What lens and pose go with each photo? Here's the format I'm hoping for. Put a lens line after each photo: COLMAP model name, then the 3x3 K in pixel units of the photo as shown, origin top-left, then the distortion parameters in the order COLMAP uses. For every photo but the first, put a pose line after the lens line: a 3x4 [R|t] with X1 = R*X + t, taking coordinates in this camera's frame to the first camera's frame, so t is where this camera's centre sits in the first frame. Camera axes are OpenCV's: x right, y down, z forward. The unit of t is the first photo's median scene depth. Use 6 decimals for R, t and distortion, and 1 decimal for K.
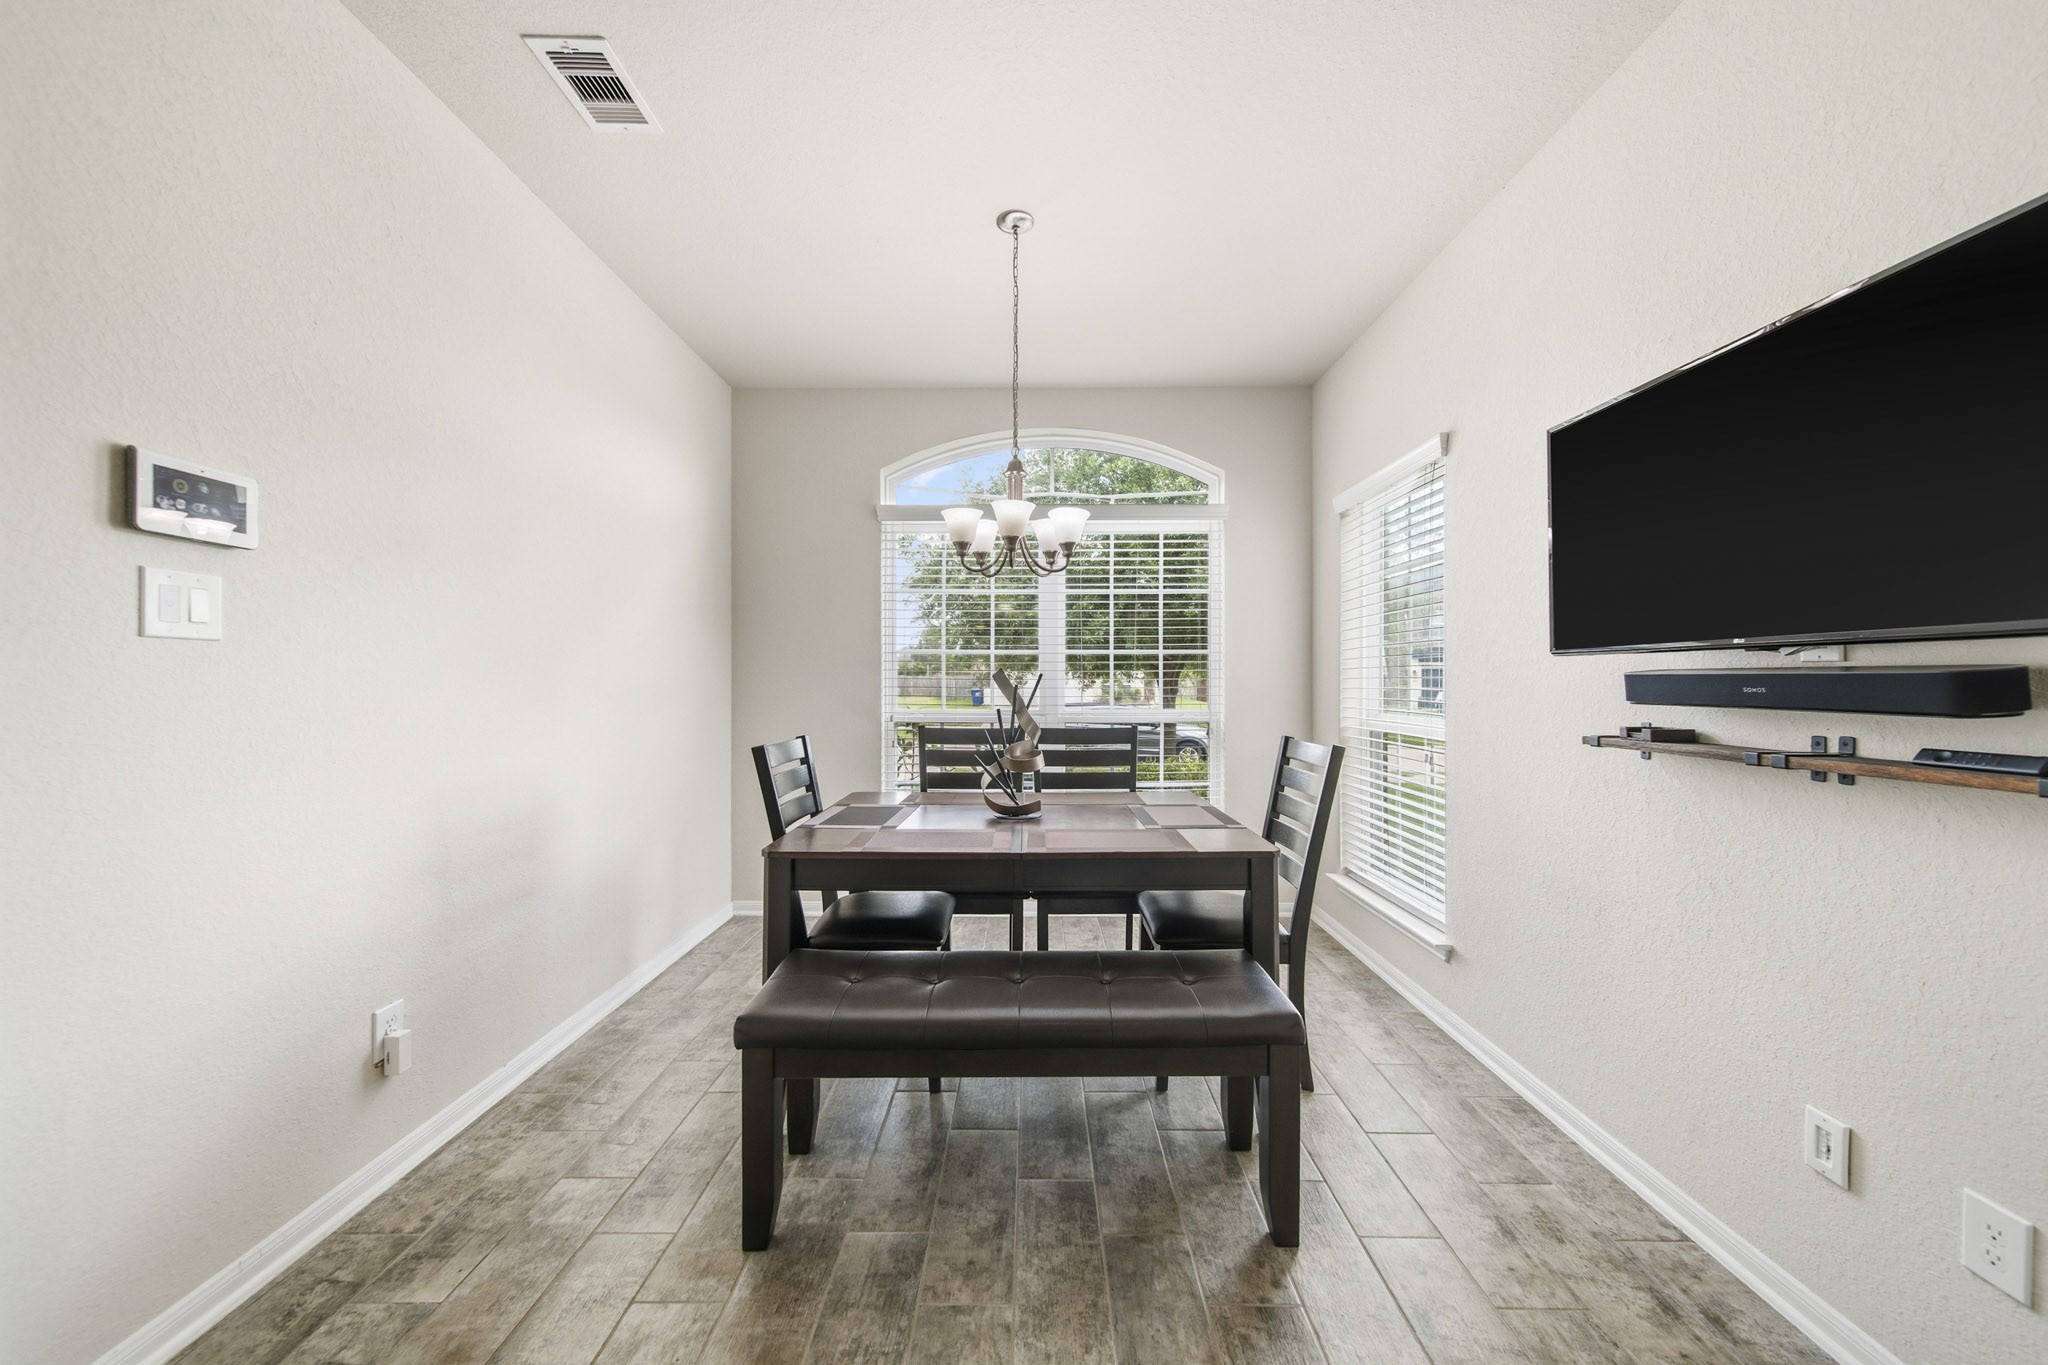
lens RADIAL K [[727.9, 0, 1024.0], [0, 727.9, 682.5], [0, 0, 1]] dist [-0.000055, -0.000065]
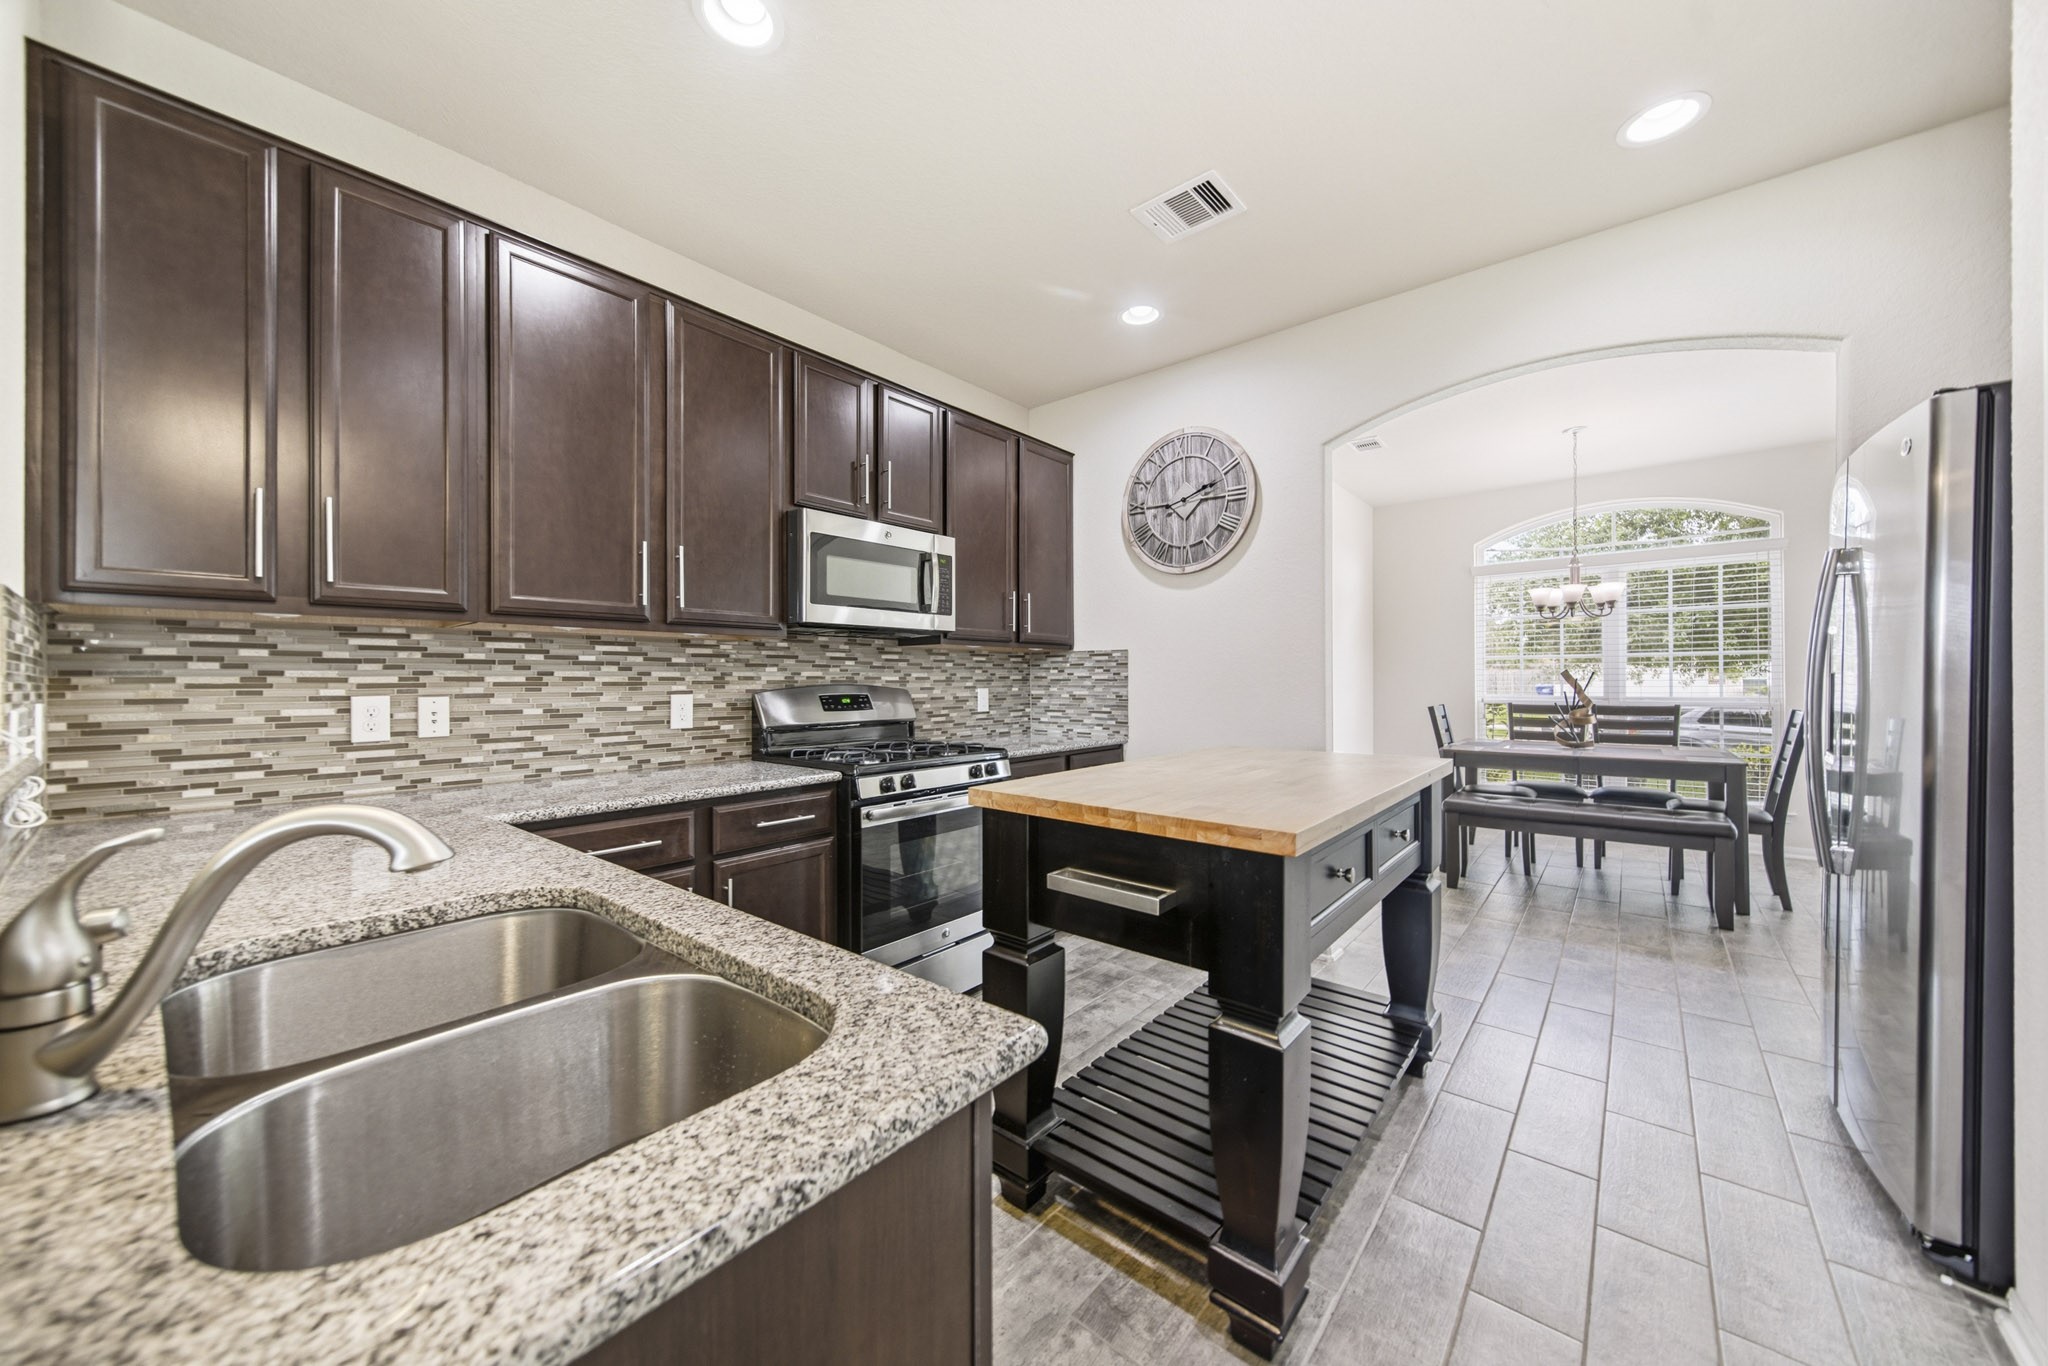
lens RADIAL K [[727.9, 0, 1024.0], [0, 727.9, 683.0], [0, 0, 1]] dist [-0.000055, -0.000065]
pose [[0.770481, -0.001824, -0.637460, 0.072185], [0.005933, 0.999973, 0.004309, -0.000541], [0.637435, -0.007102, 0.770471, -1.101494]]
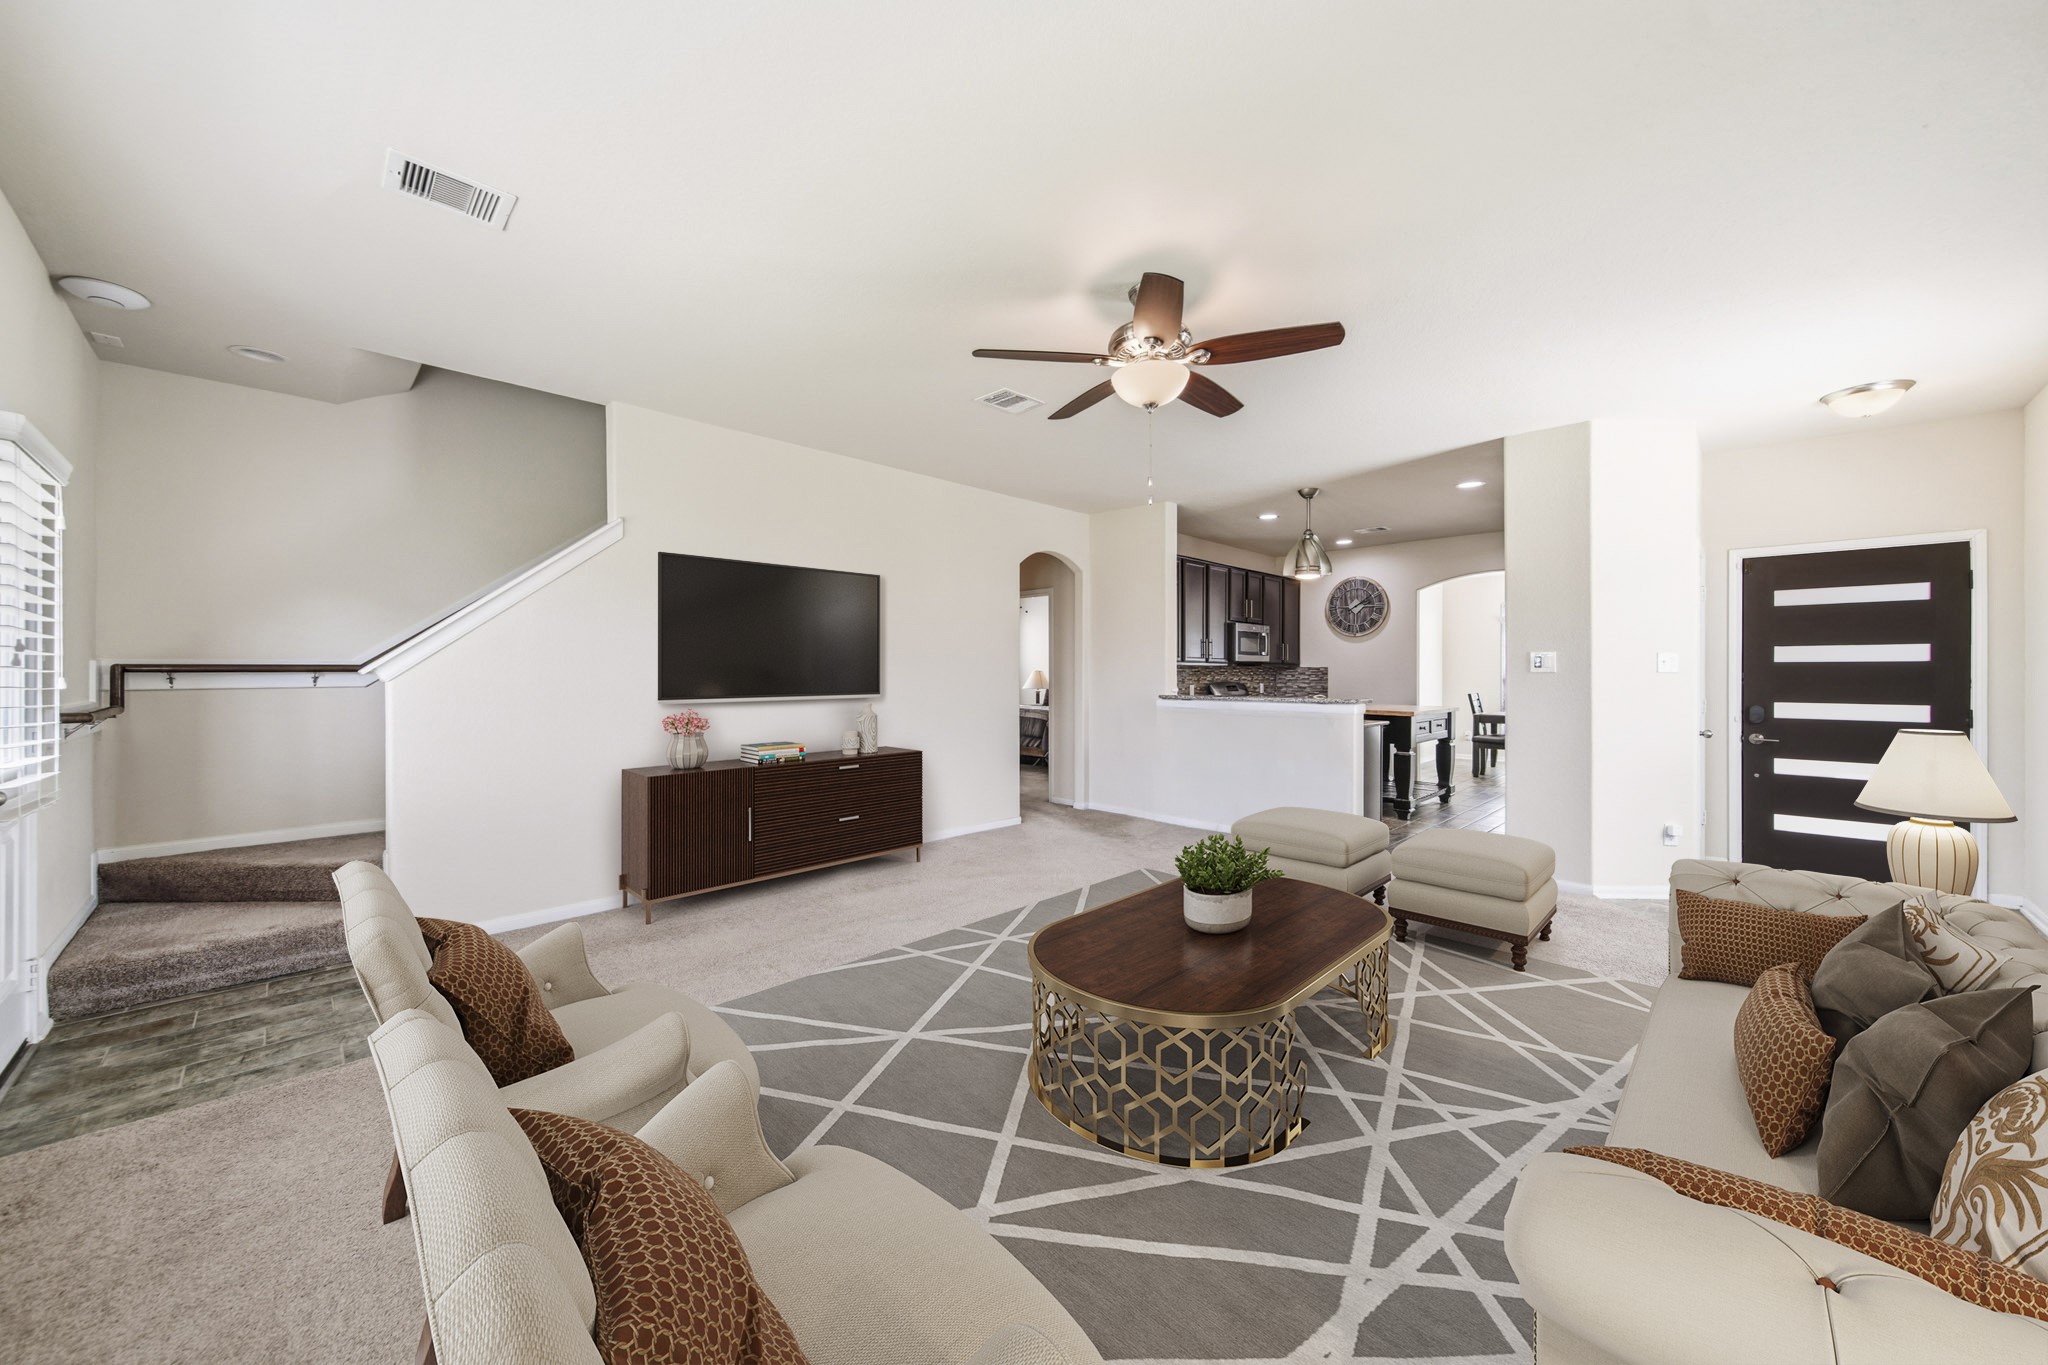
lens RADIAL K [[727.9, 0, 1024.0], [0, 727.9, 682.5], [0, 0, 1]] dist [-0.000055, -0.000065]
pose [[0.710145, 0.000693, -0.704055, 0.629184], [0.002800, 0.999989, 0.003808, -0.004679], [0.704050, -0.004676, 0.710135, -3.032839]]
